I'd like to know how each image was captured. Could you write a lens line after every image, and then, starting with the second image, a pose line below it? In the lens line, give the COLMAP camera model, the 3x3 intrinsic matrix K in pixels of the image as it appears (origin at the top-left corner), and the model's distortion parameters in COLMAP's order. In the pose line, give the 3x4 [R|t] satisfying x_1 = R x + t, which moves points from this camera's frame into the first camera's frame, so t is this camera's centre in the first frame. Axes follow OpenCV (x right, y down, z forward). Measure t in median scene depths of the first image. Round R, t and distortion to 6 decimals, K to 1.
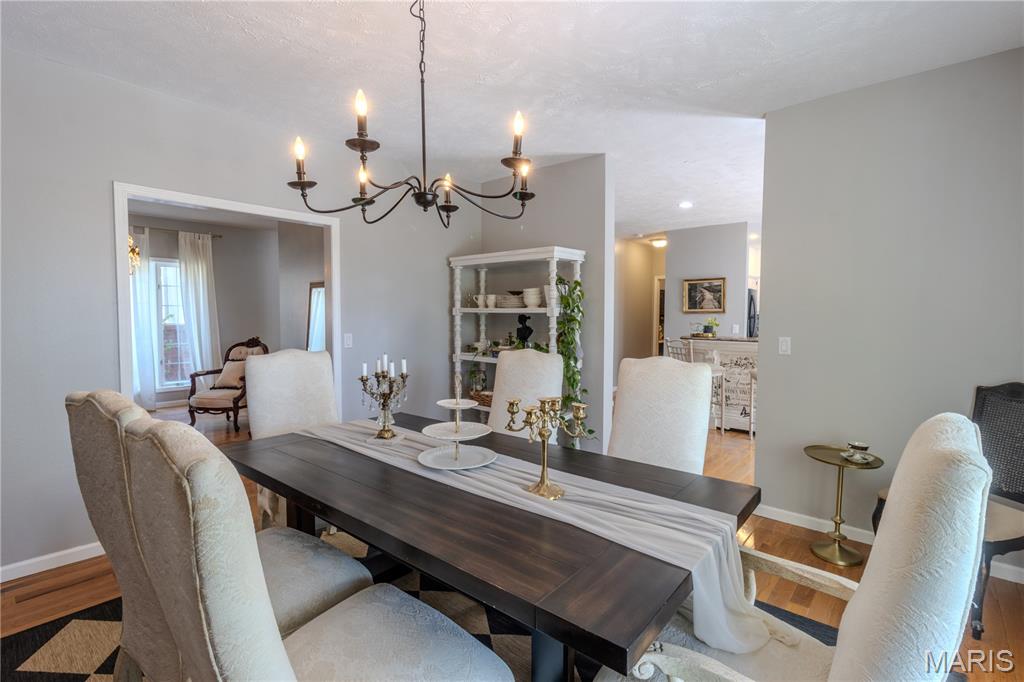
lens RADIAL K [[475.6, 0, 516.4], [0, 475.6, 337.2], [0, 0, 1]] dist [-0.000548, 0.000642]
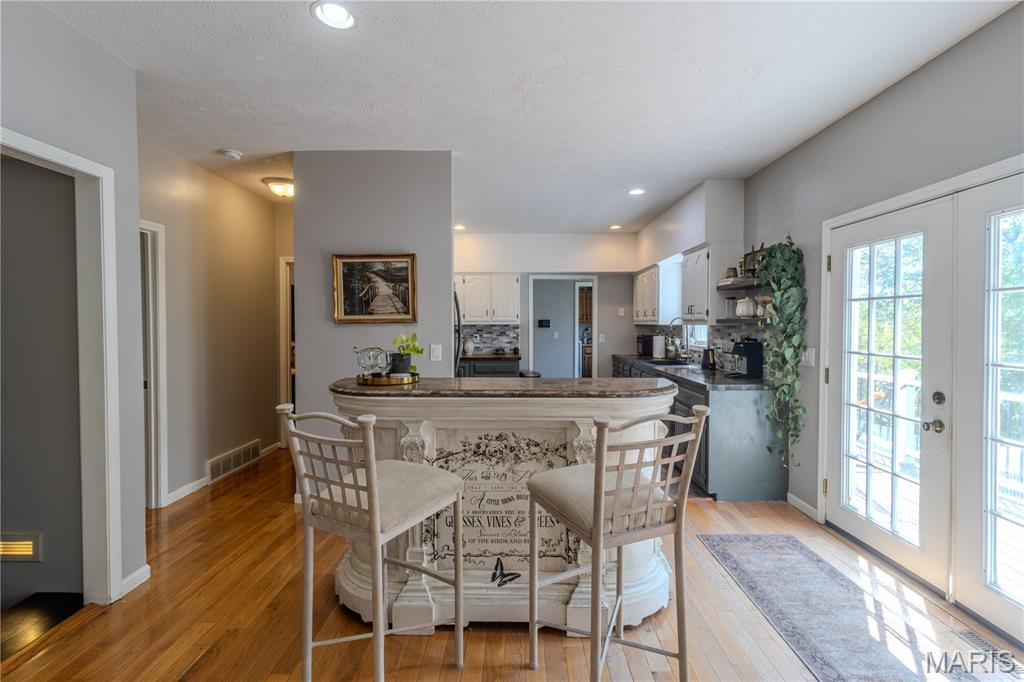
lens RADIAL K [[470.4, 0, 514.9], [0, 470.4, 336.9], [0, 0, 1]] dist [-0.000013, 0.000246]
pose [[0.759002, -0.020731, 0.650758, 0.180588], [0.034781, 0.999357, -0.008729, -0.026287], [-0.650158, 0.029259, 0.759235, 0.523369]]
